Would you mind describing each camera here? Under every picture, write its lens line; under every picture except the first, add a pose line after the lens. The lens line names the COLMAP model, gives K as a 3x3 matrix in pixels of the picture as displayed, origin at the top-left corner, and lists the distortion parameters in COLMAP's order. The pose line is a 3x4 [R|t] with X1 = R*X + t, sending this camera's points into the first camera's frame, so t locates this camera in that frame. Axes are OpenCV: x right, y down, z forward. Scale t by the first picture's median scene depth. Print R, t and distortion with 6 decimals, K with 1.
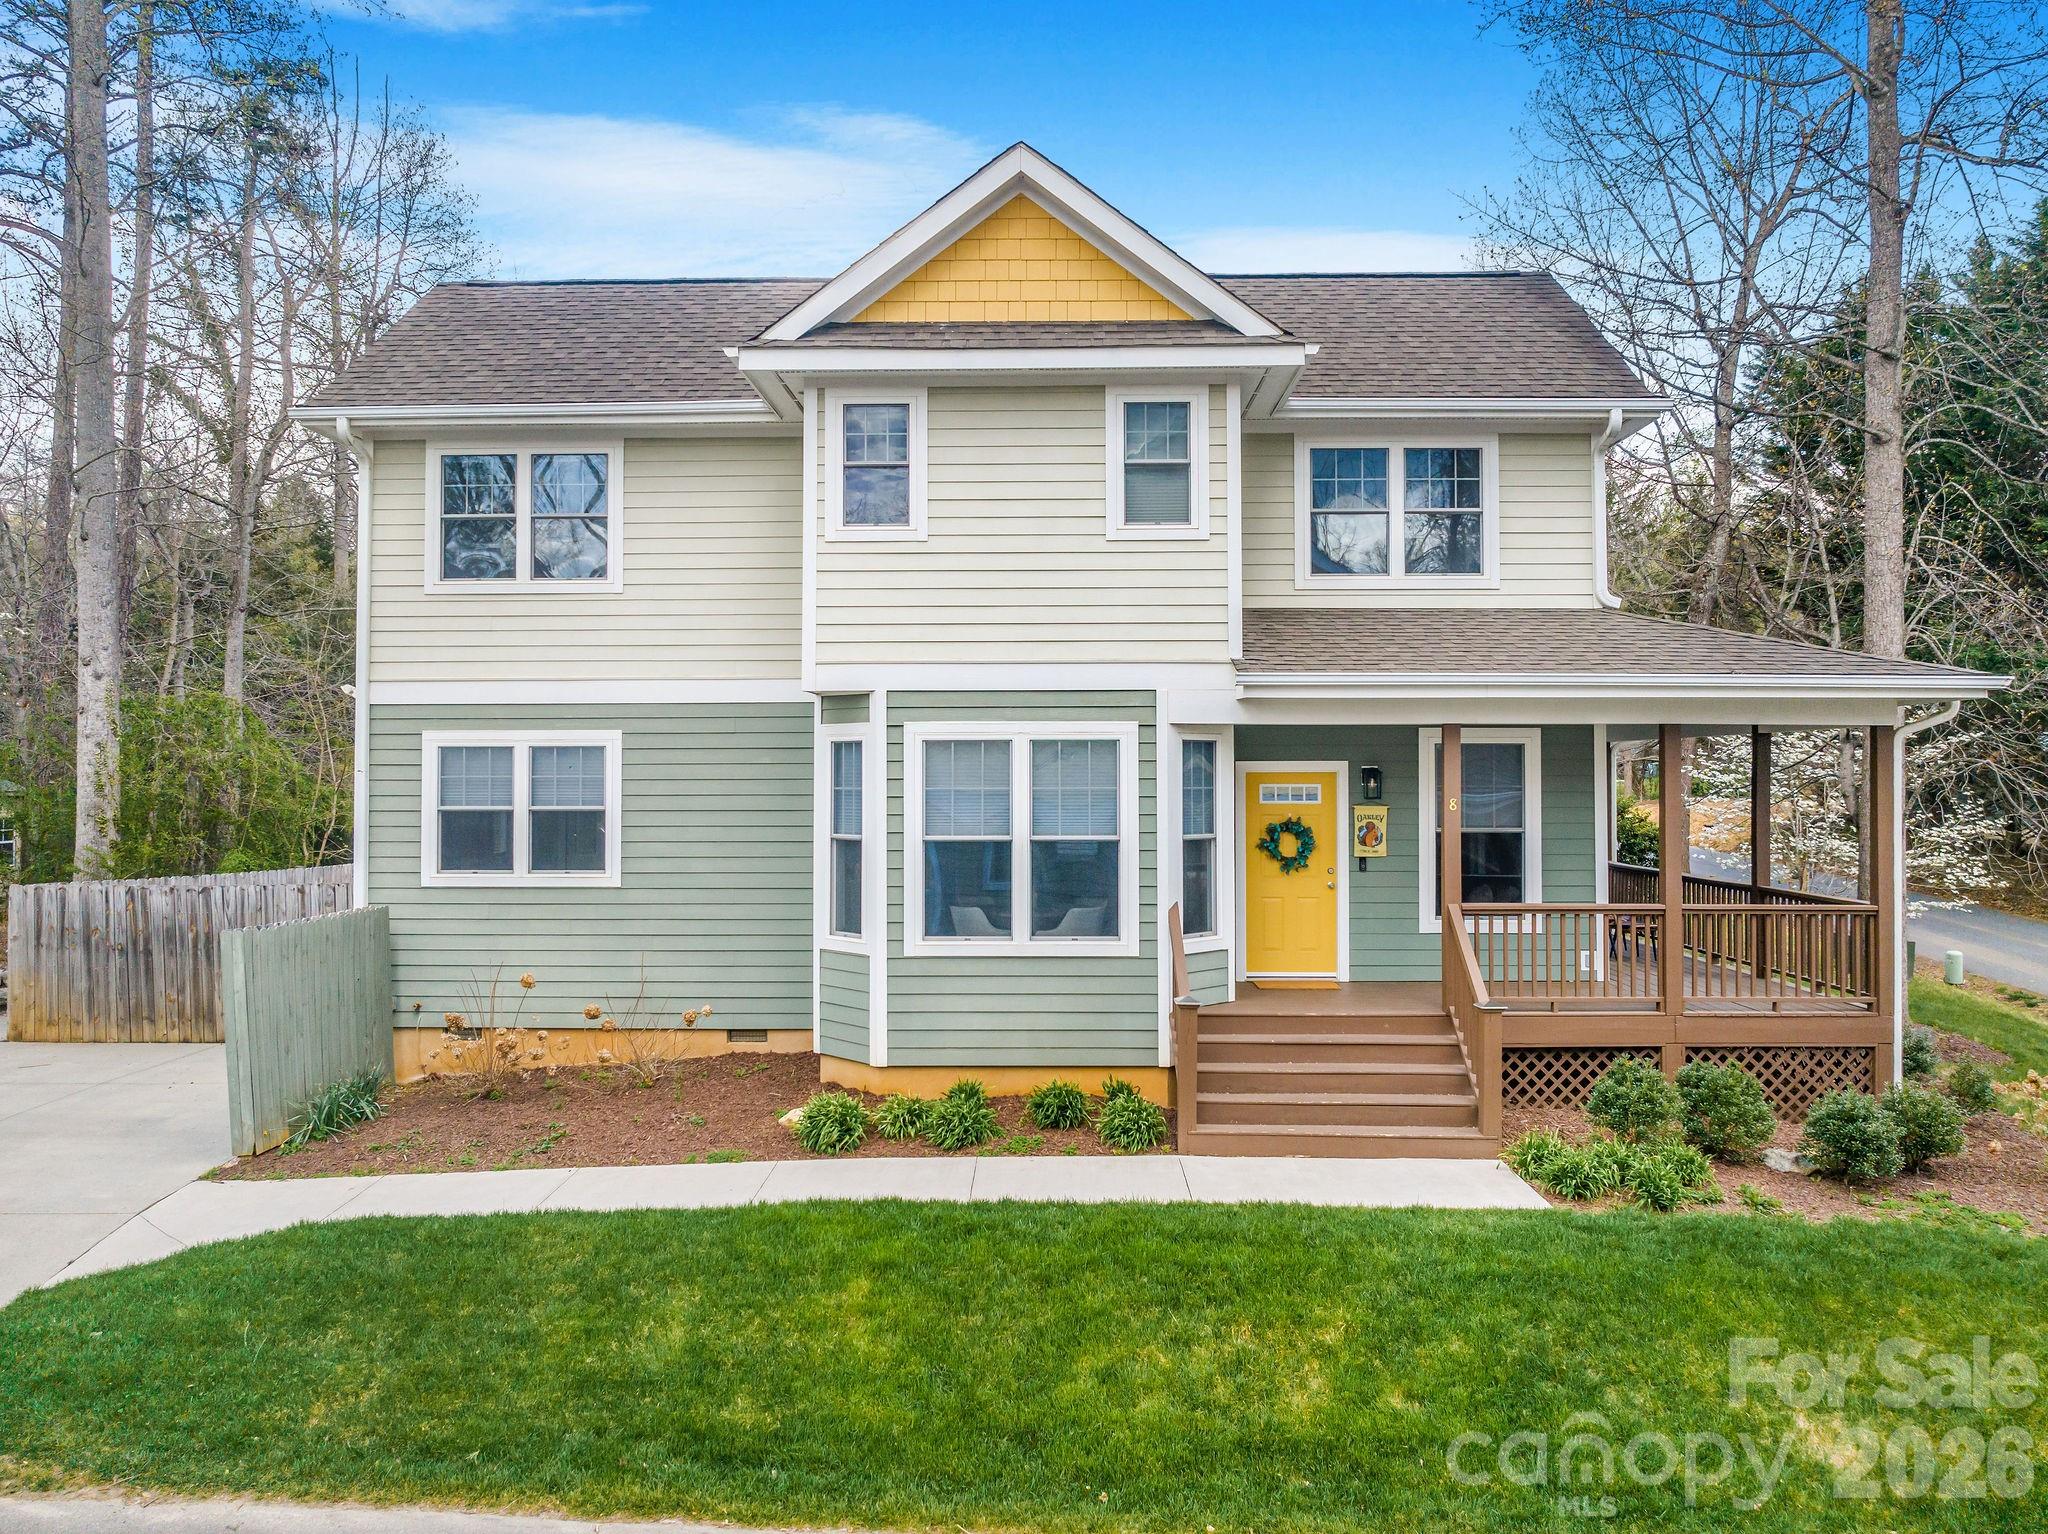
lens RADIAL K [[1459.4, 0, 1034.0], [0, 1459.4, 740.0], [0, 0, 1]] dist [-0.014974, -0.001418]
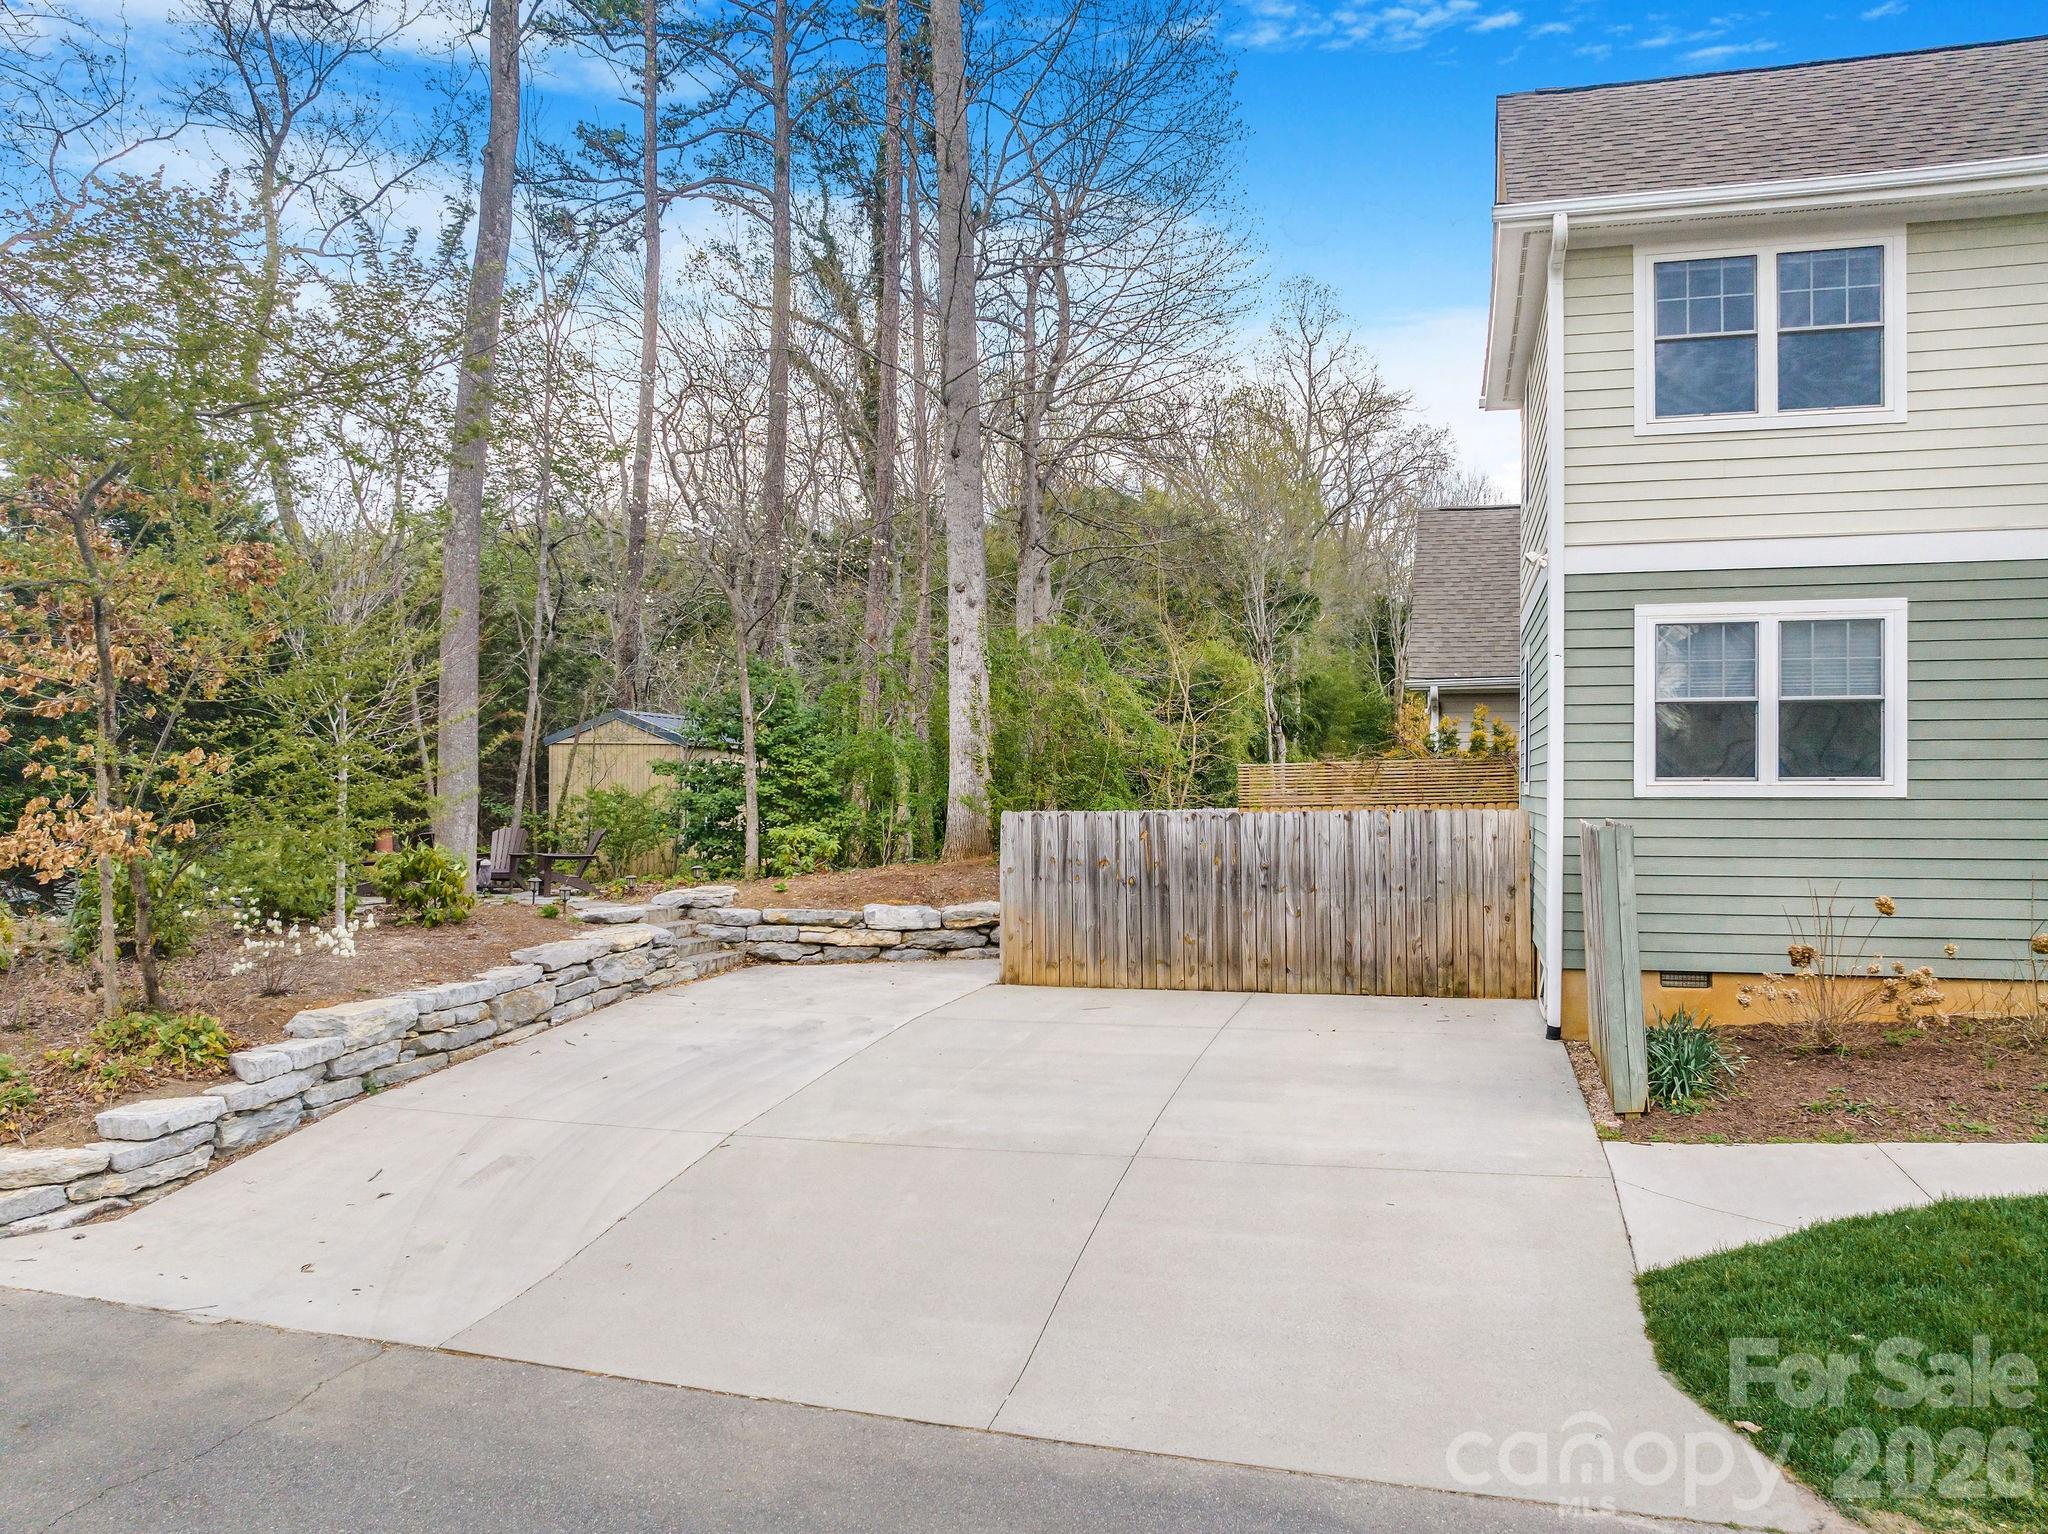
lens RADIAL K [[1431.2, 0, 1024.0], [0, 1431.2, 791.3], [0, 0, 1]] dist [-0.004303, 0.000824]
pose [[0.977855, 0.001102, -0.209283, -0.598513], [0.003381, 0.999772, 0.021062, 0.081024], [0.209258, -0.021303, 0.977628, 0.153620]]
